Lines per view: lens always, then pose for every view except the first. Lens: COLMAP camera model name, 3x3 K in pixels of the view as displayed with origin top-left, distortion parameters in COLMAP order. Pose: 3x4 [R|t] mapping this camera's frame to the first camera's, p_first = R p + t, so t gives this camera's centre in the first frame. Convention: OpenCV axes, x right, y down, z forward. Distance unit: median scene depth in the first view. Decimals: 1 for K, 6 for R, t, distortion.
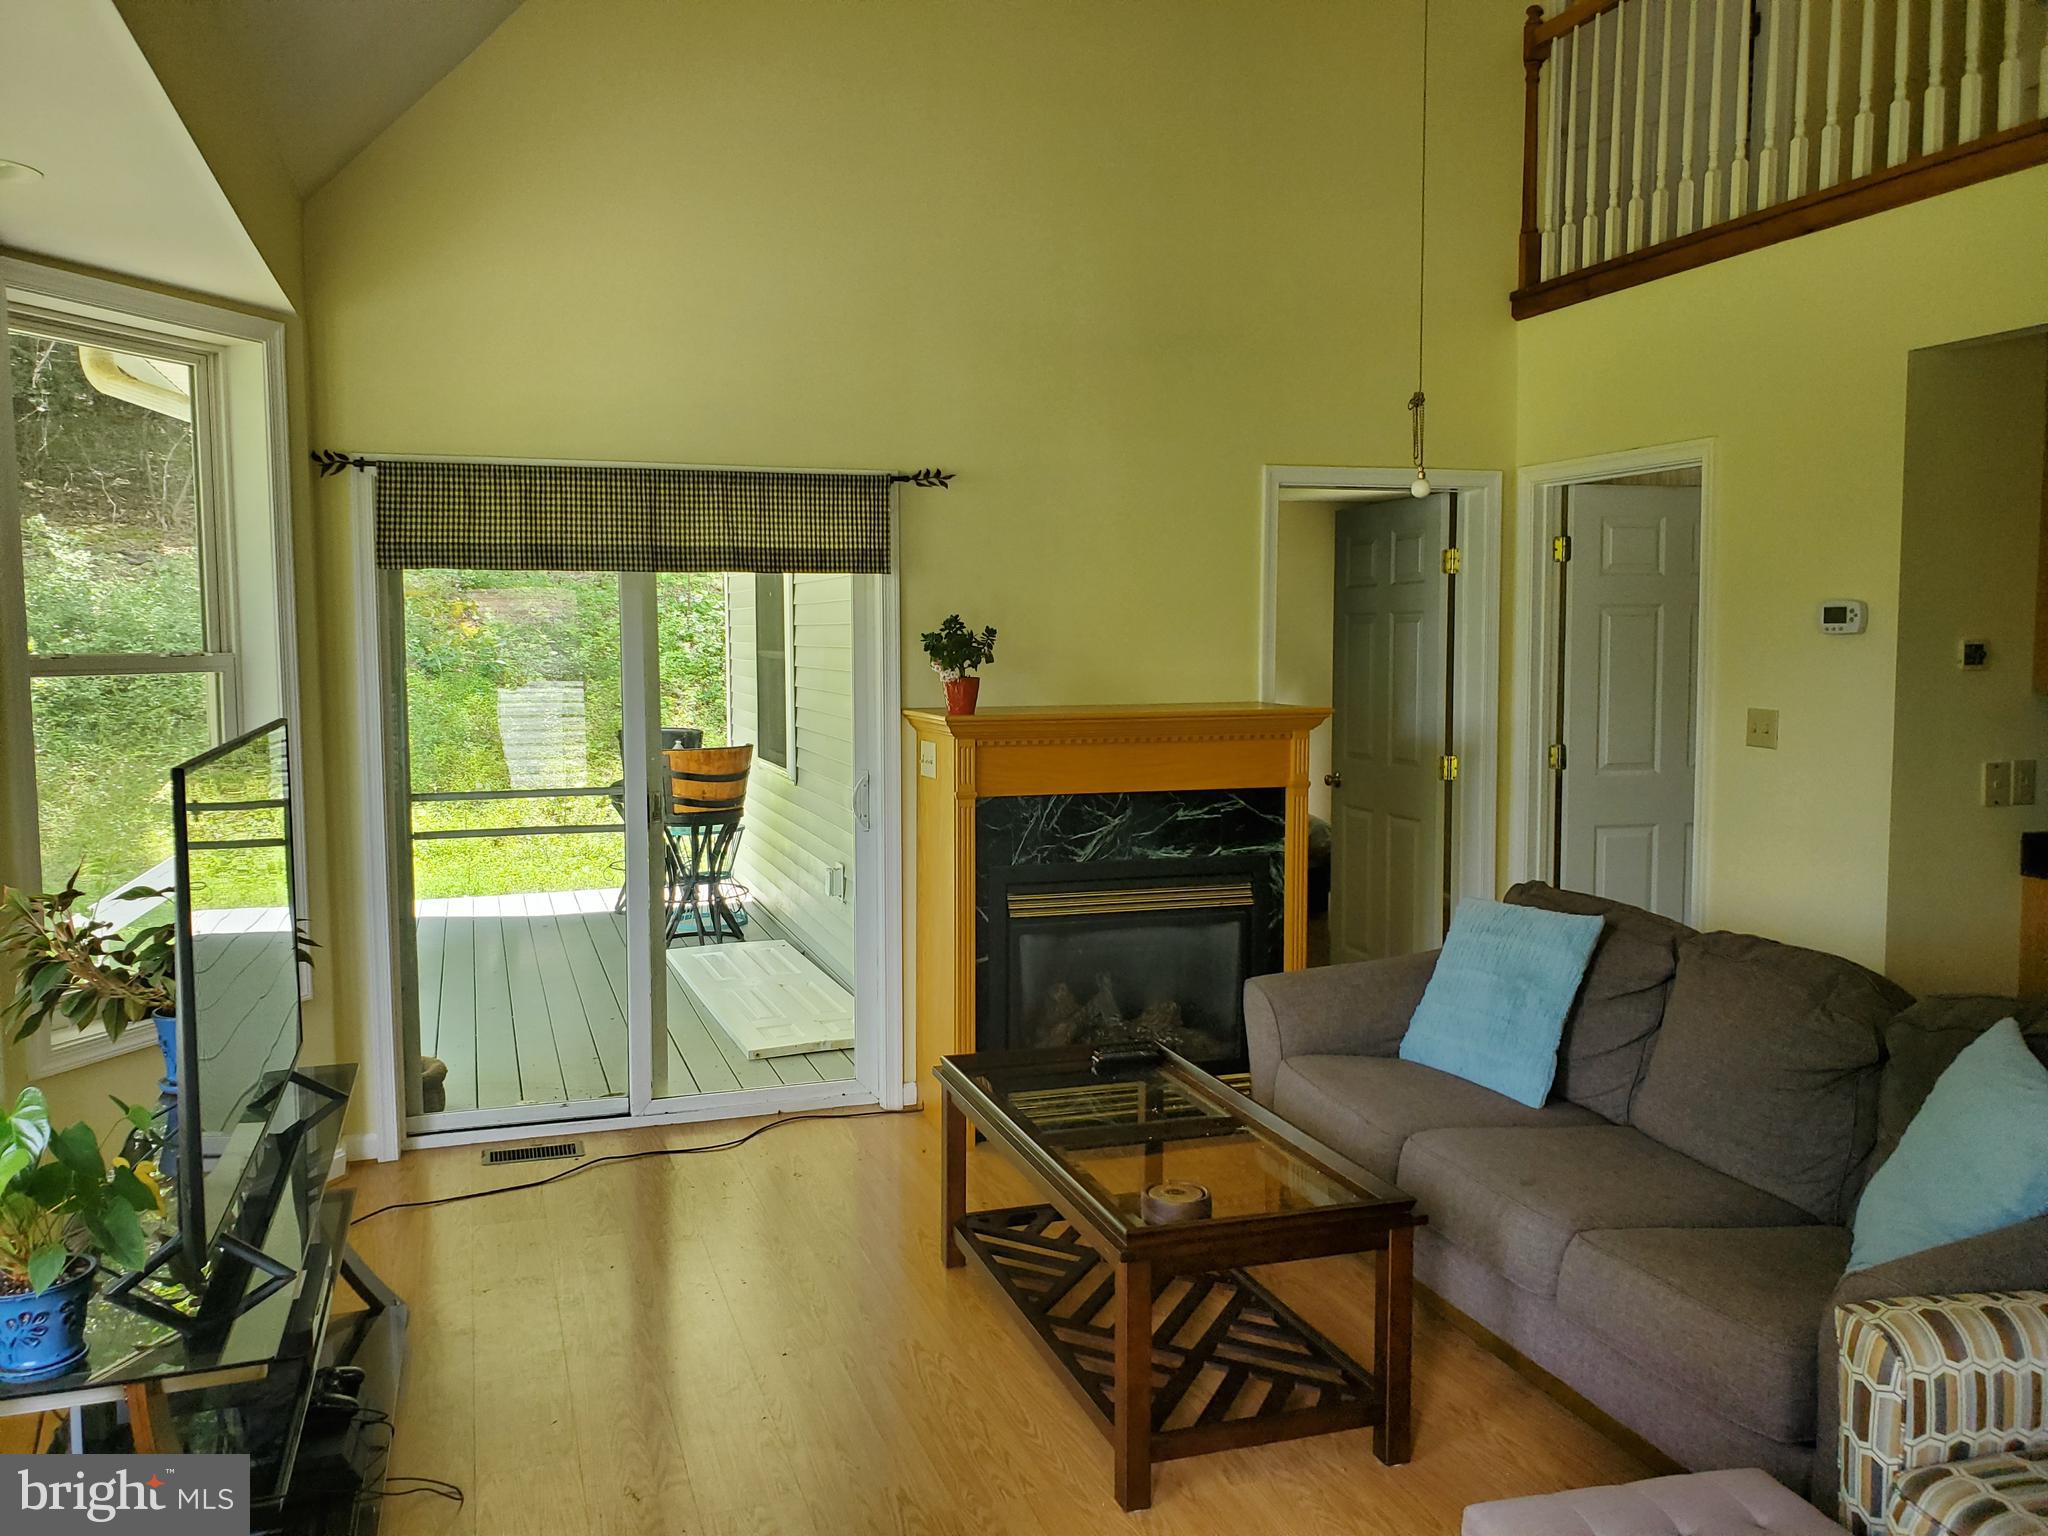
lens RADIAL K [[1575.5, 0, 962.6], [0, 1575.5, 760.7], [0, 0, 1]] dist [0.005203, 0.002128]
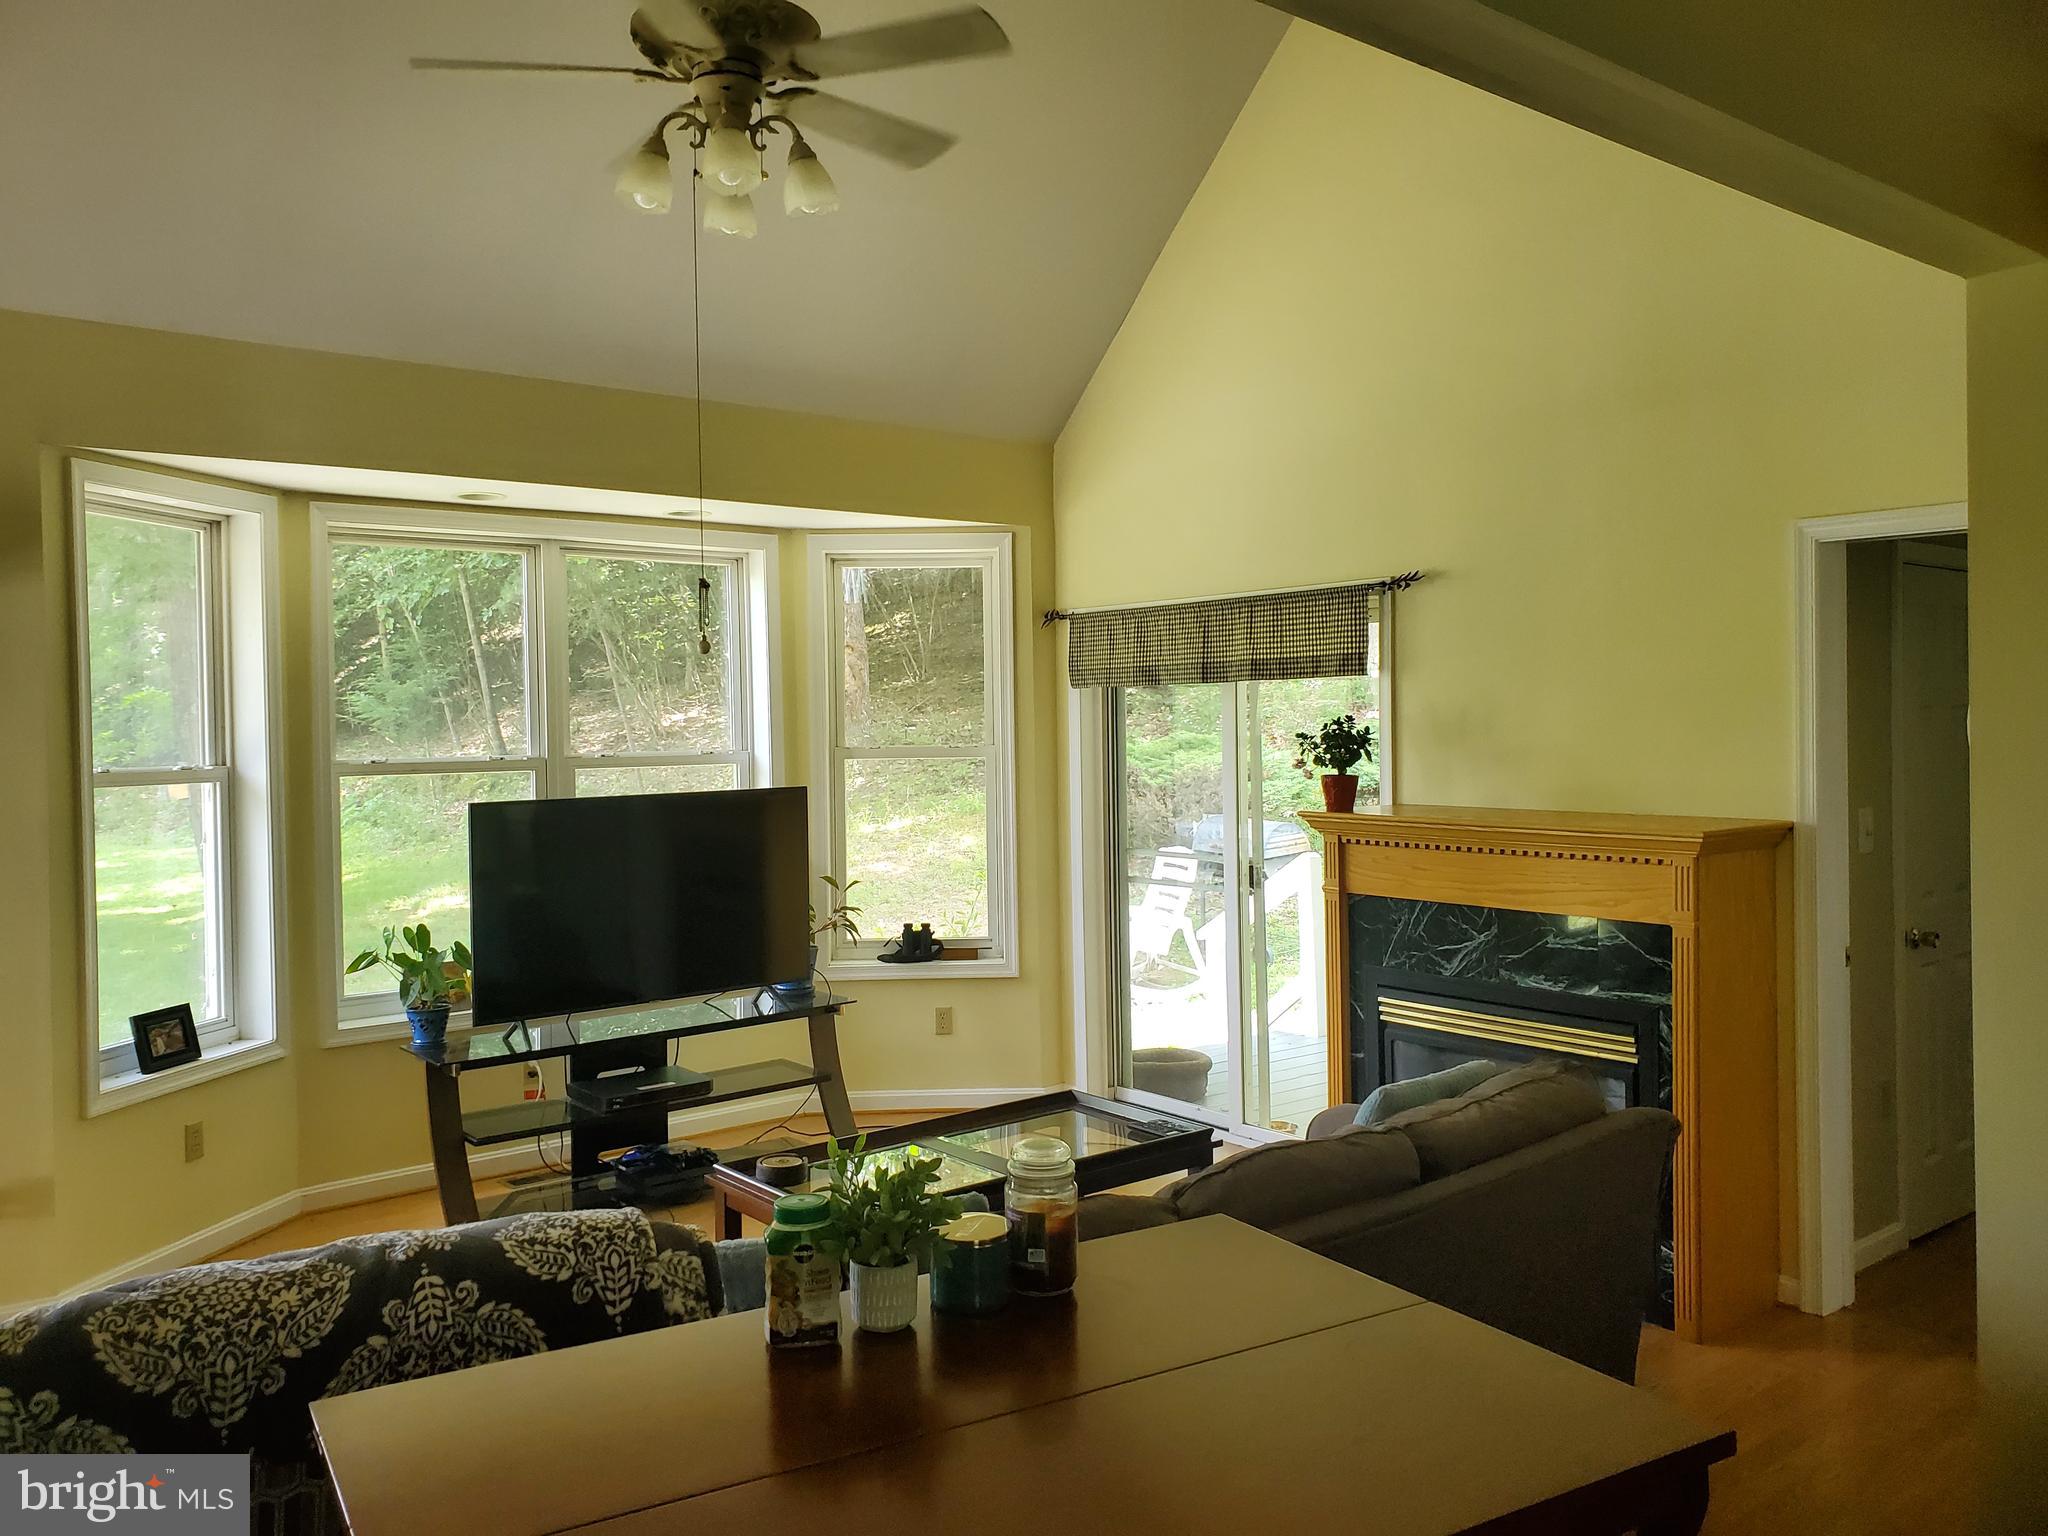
lens RADIAL K [[1575.5, 0, 962.6], [0, 1575.5, 760.7], [0, 0, 1]] dist [0.005203, 0.002128]
pose [[0.345383, 0.016368, -0.938319, 0.857456], [-0.060357, 0.998165, -0.004805, -0.042070], [0.936519, 0.058294, 0.345738, 0.393101]]
